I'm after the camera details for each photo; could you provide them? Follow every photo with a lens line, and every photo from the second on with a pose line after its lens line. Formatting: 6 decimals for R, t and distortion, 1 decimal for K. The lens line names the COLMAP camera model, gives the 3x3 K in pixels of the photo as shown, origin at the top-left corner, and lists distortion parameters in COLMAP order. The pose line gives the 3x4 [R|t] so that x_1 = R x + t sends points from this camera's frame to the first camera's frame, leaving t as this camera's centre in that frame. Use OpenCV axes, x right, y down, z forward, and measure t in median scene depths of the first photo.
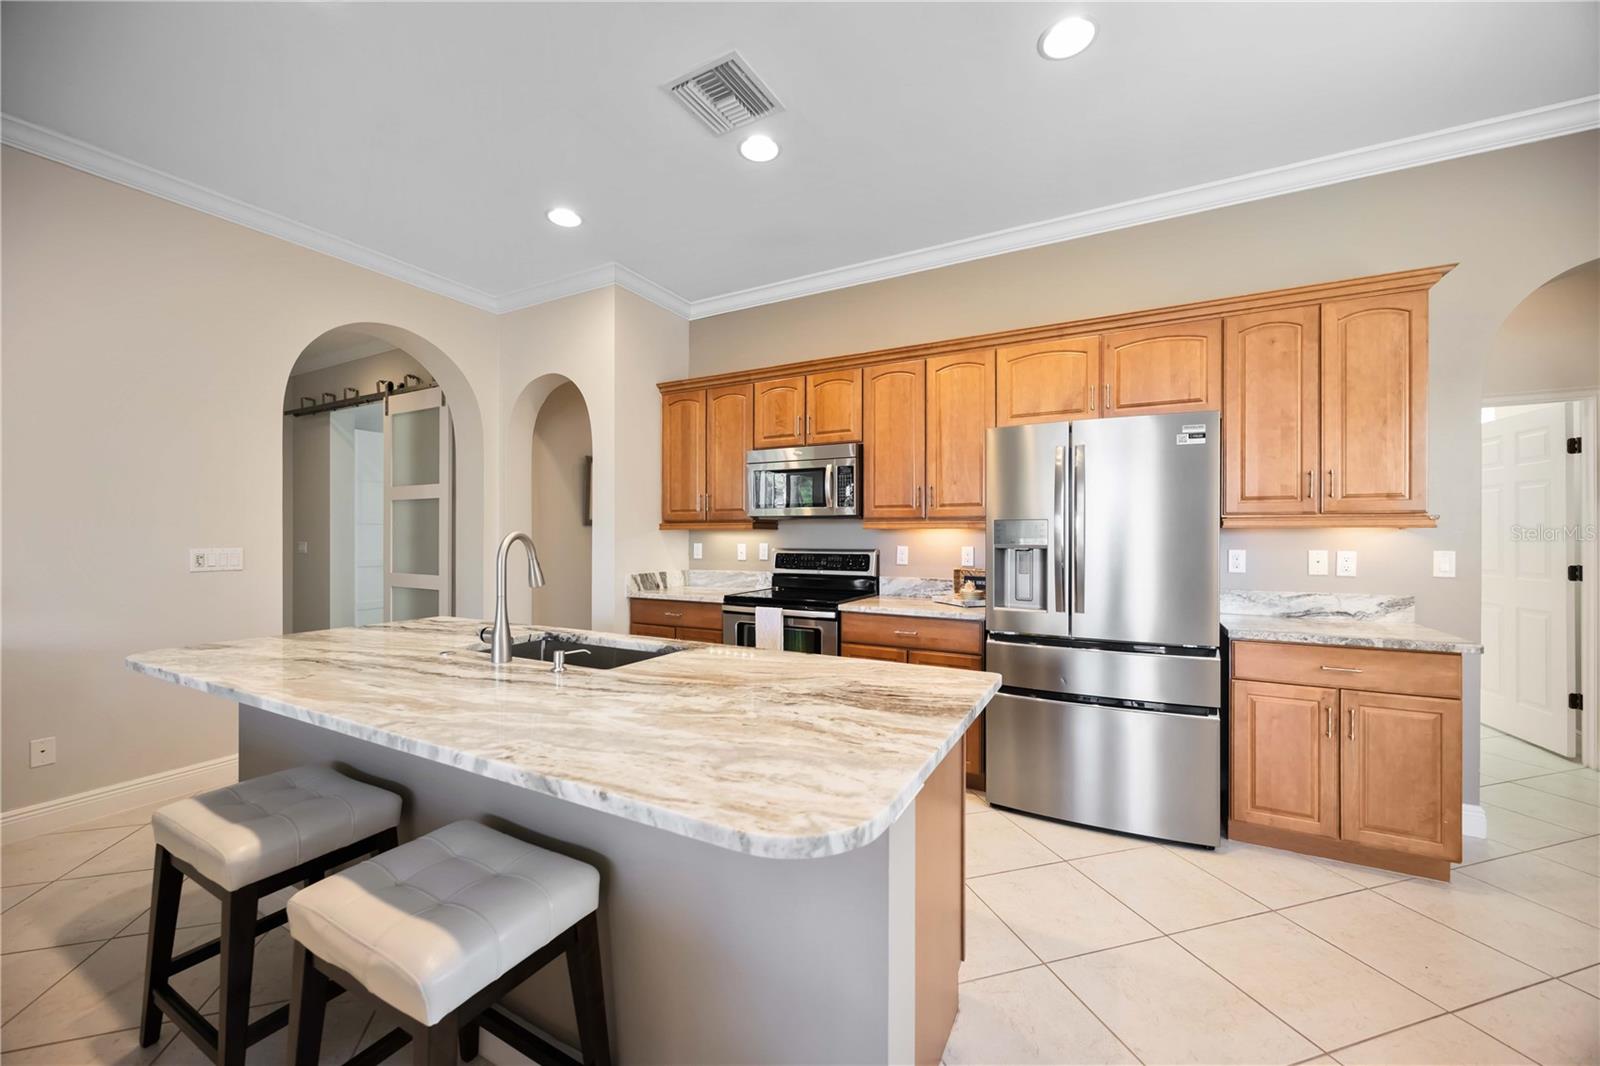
lens RADIAL K [[608.2, 0, 800.1], [0, 608.2, 535.4], [0, 0, 1]] dist [-0.000965, -0.000108]
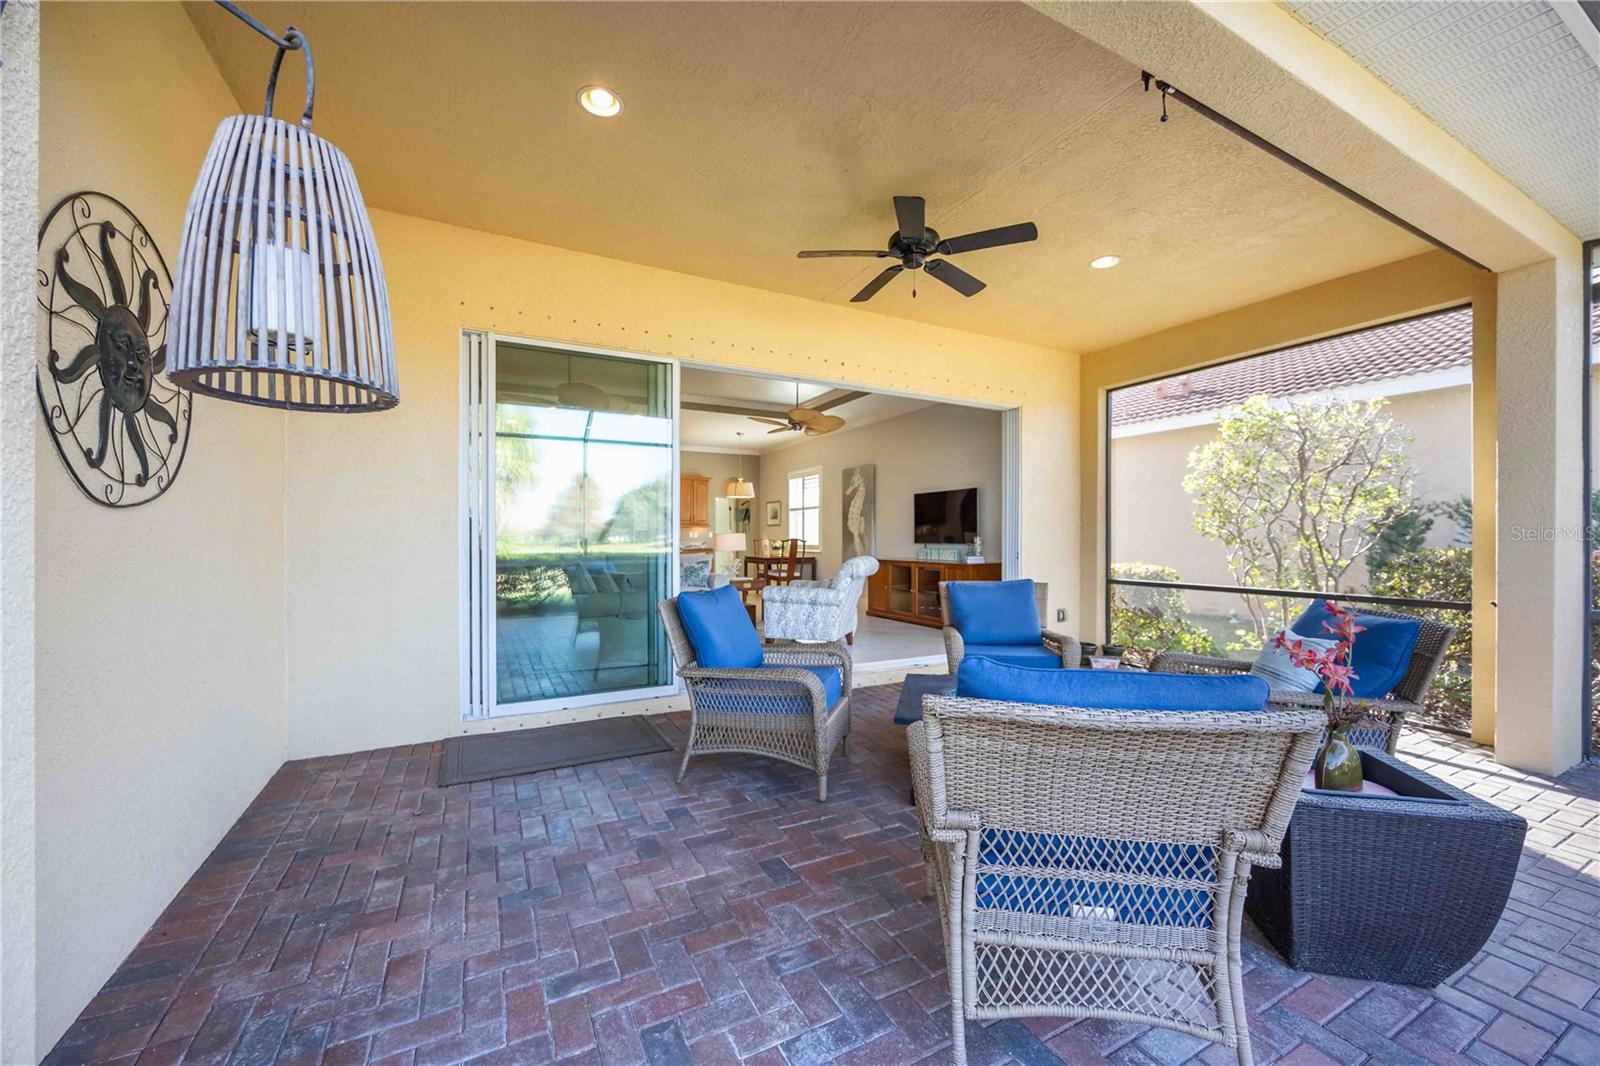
lens RADIAL K [[608.2, 0, 800.1], [0, 608.2, 535.4], [0, 0, 1]] dist [-0.000965, -0.000108]
pose [[0.552987, 0.001685, 0.833188, -1.992055], [0.001988, 0.999992, -0.003342, 0.052696], [-0.833188, 0.003504, 0.552979, -1.755632]]
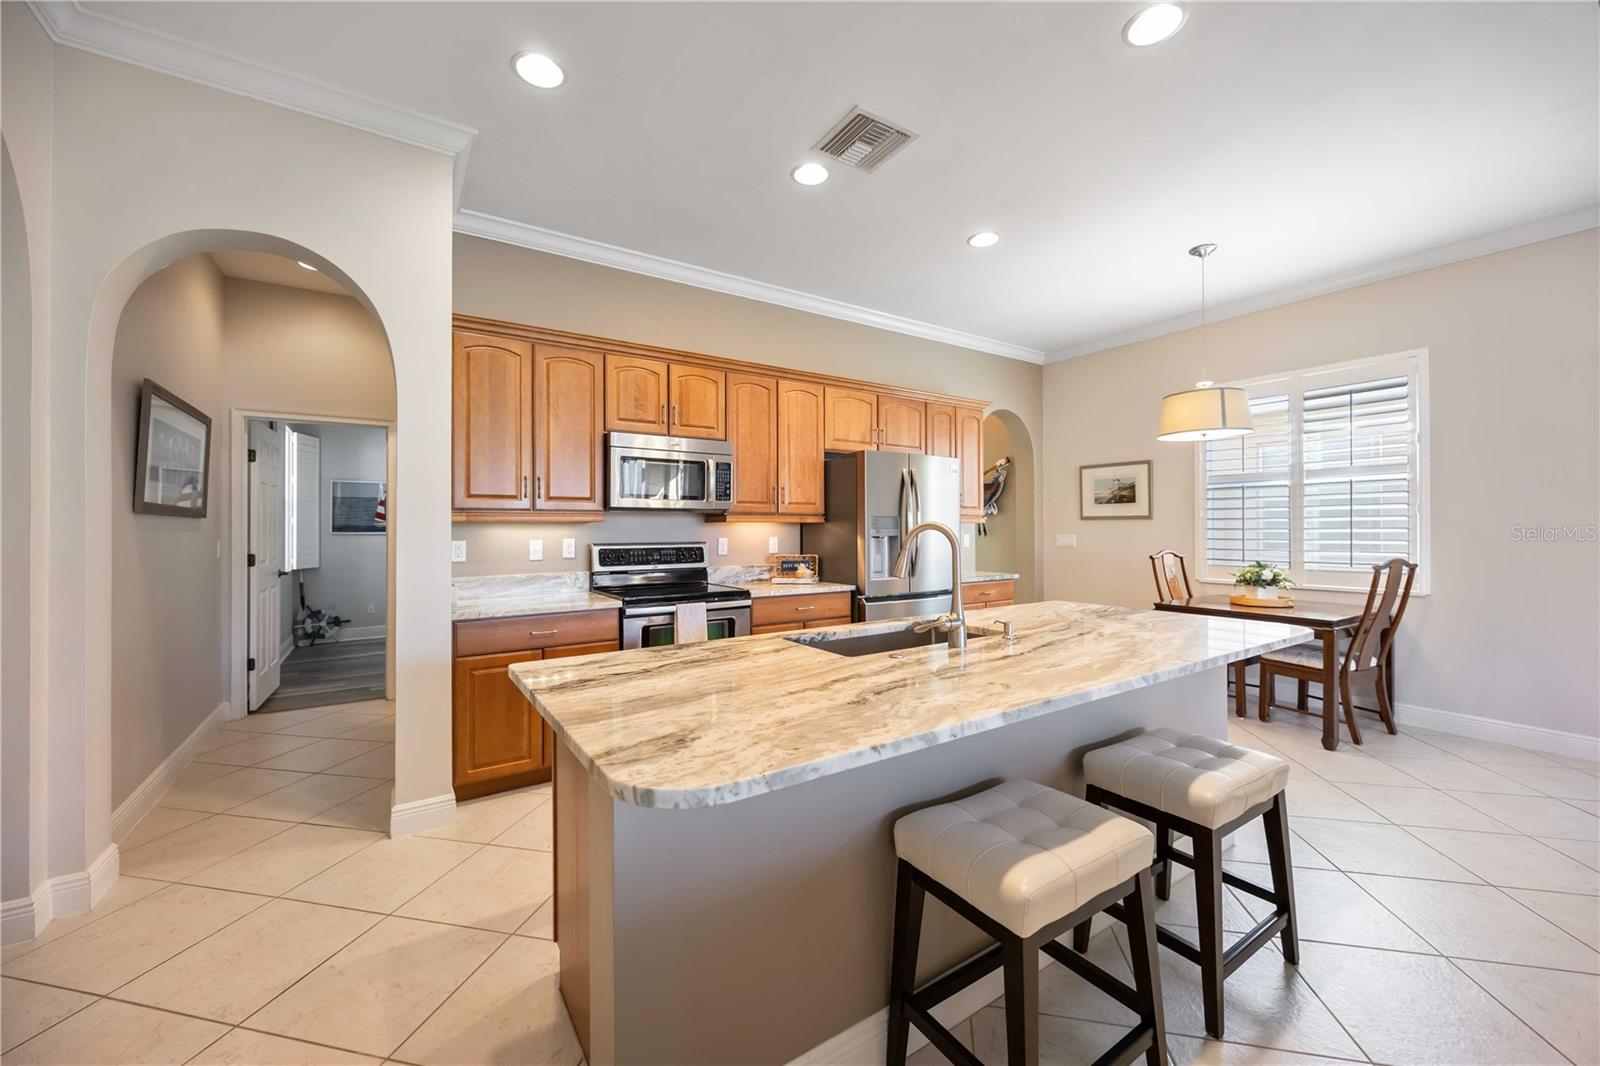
lens RADIAL K [[621.4, 0, 794.1], [0, 621.4, 522.6], [0, 0, 1]] dist [-0.000901, -0.000149]
pose [[0.473854, 0.005917, 0.880584, -0.828030], [0.005637, 0.999937, -0.009753, 0.001520], [-0.880585, 0.009586, 0.473791, 0.389629]]
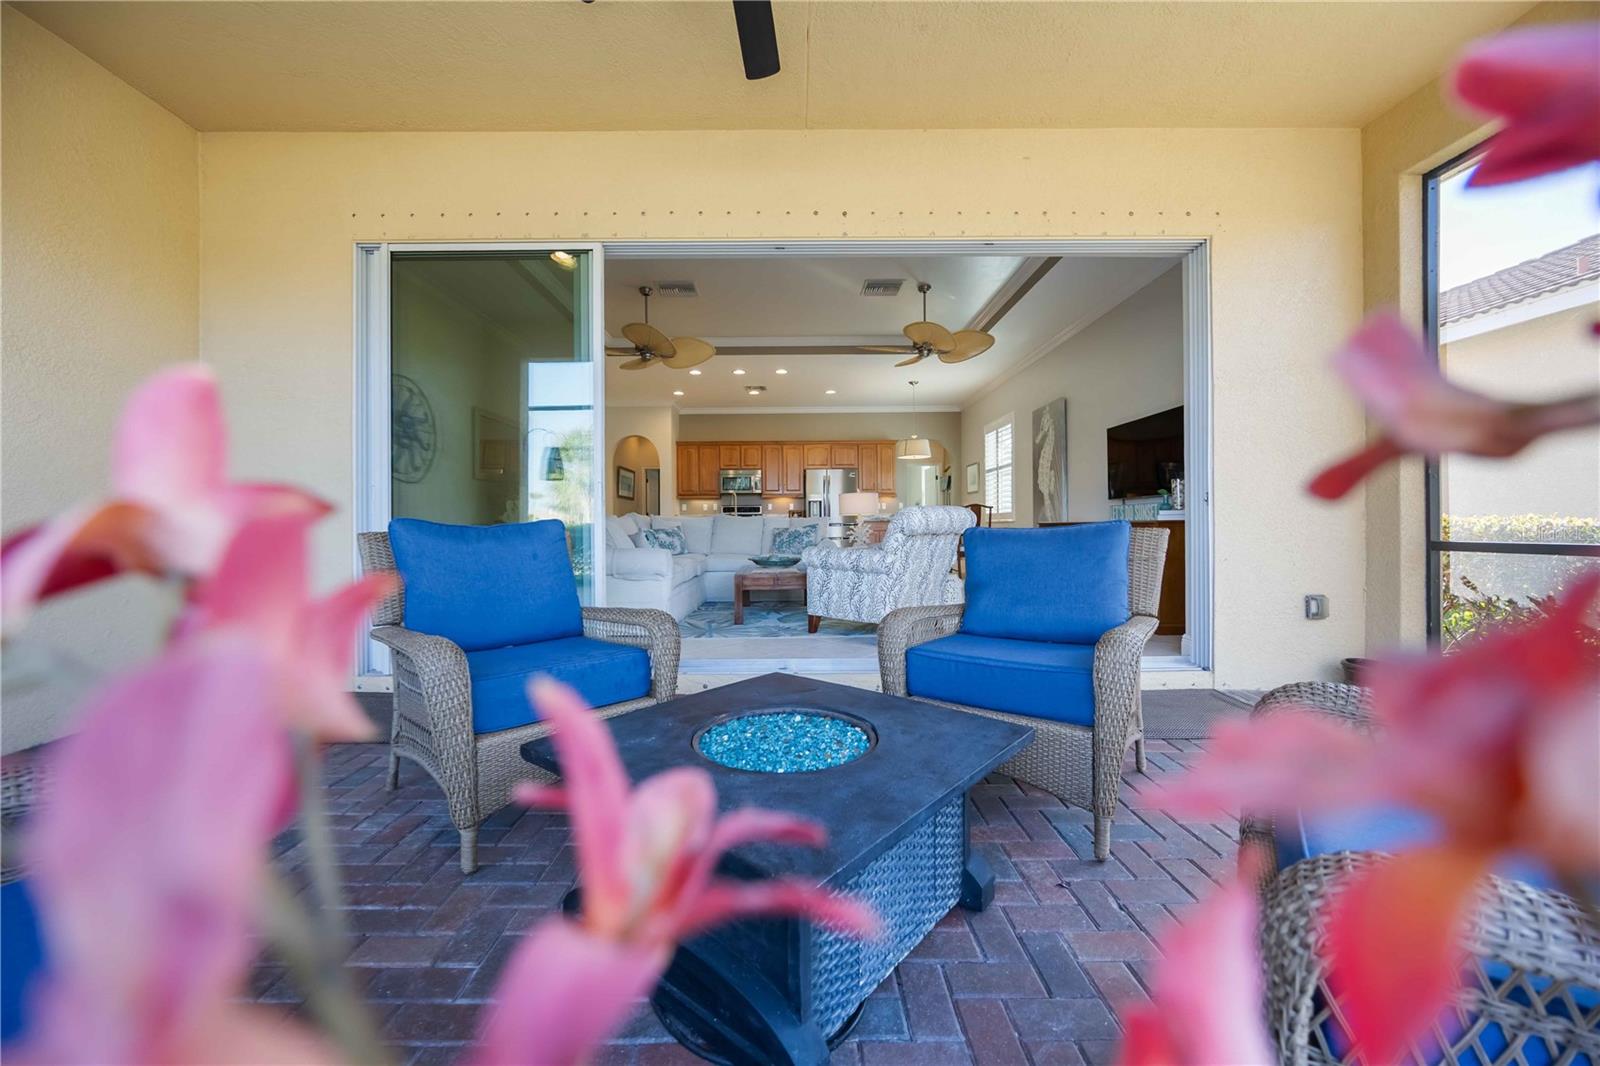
lens RADIAL K [[615.1, 0, 798.0], [0, 615.1, 524.3], [0, 0, 1]] dist [-0.002105, -0.000242]
pose [[0.874327, -0.006564, 0.485292, -1.289422], [0.010071, 0.999939, -0.004618, 0.145795], [-0.485232, 0.008925, 0.874340, -1.869585]]
